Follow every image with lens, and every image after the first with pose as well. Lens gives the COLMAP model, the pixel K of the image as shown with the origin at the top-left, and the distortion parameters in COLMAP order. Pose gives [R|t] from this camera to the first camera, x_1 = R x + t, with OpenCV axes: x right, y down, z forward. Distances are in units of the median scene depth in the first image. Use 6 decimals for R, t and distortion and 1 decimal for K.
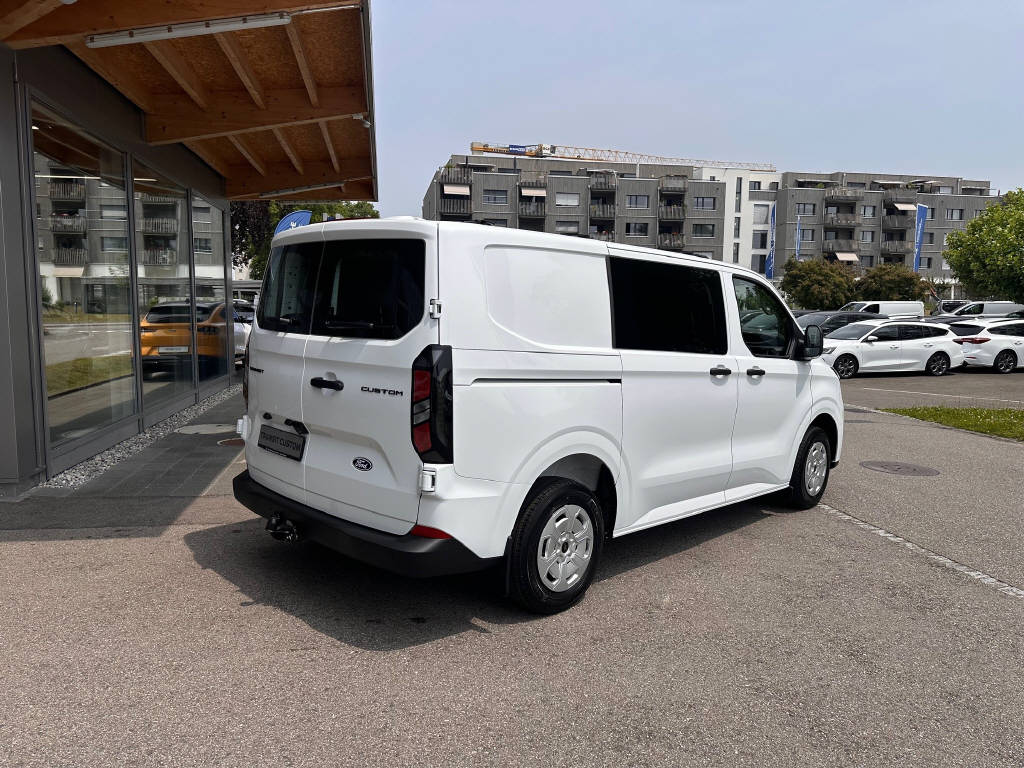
lens RADIAL K [[736.3, 0, 509.8], [0, 736.3, 408.6], [0, 0, 1]] dist [0.032464, -0.038197]
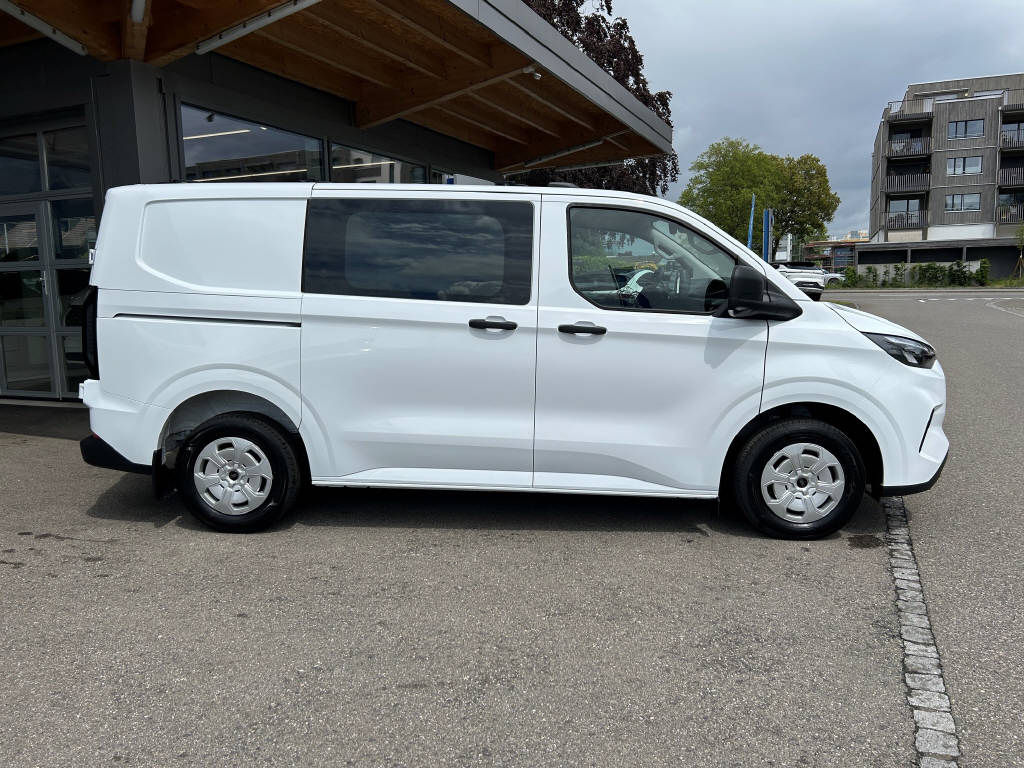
lens RADIAL K [[796.7, 0, 520.6], [0, 796.7, 382.1], [0, 0, 1]] dist [0.019816, -0.012267]
pose [[0.837344, 0.051058, -0.544286, 0.640747], [-0.053639, 0.998498, 0.011147, 0.003549], [0.544038, 0.019861, 0.838826, 0.221946]]
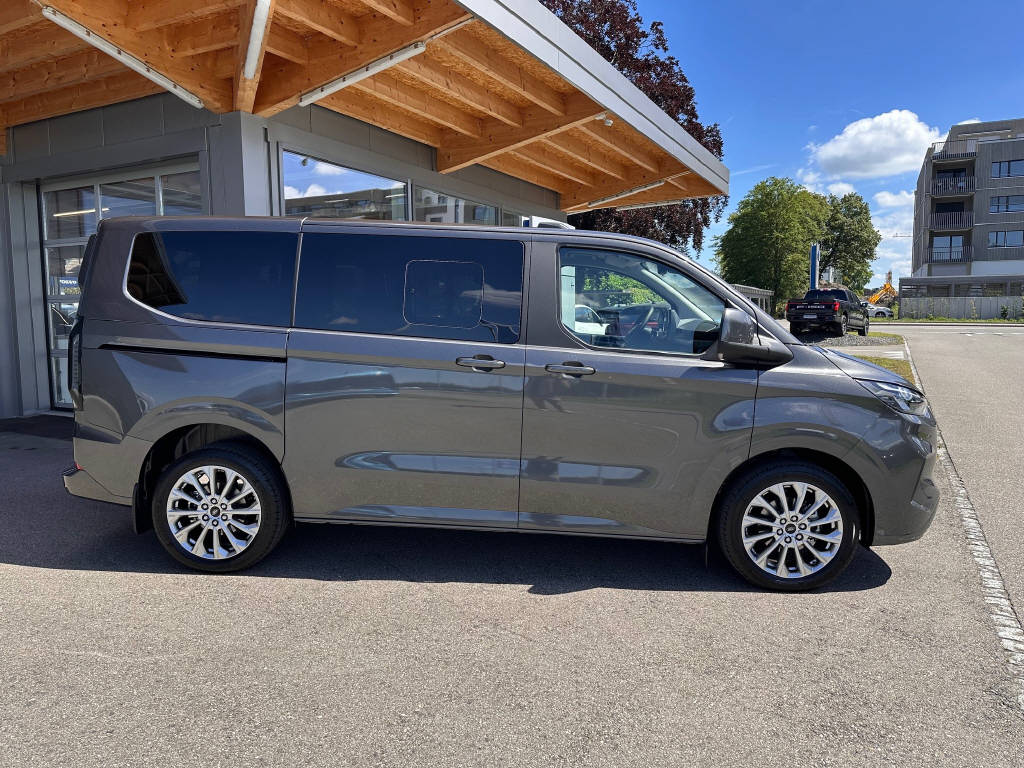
lens RADIAL K [[736.3, 0, 512.4], [0, 736.3, 385.2], [0, 0, 1]] dist [0.032464, -0.038197]
pose [[0.791349, 0.055591, -0.608833, 0.592336], [-0.074618, 0.997195, -0.005936, -0.011954], [0.606794, 0.050127, 0.793277, 0.230918]]
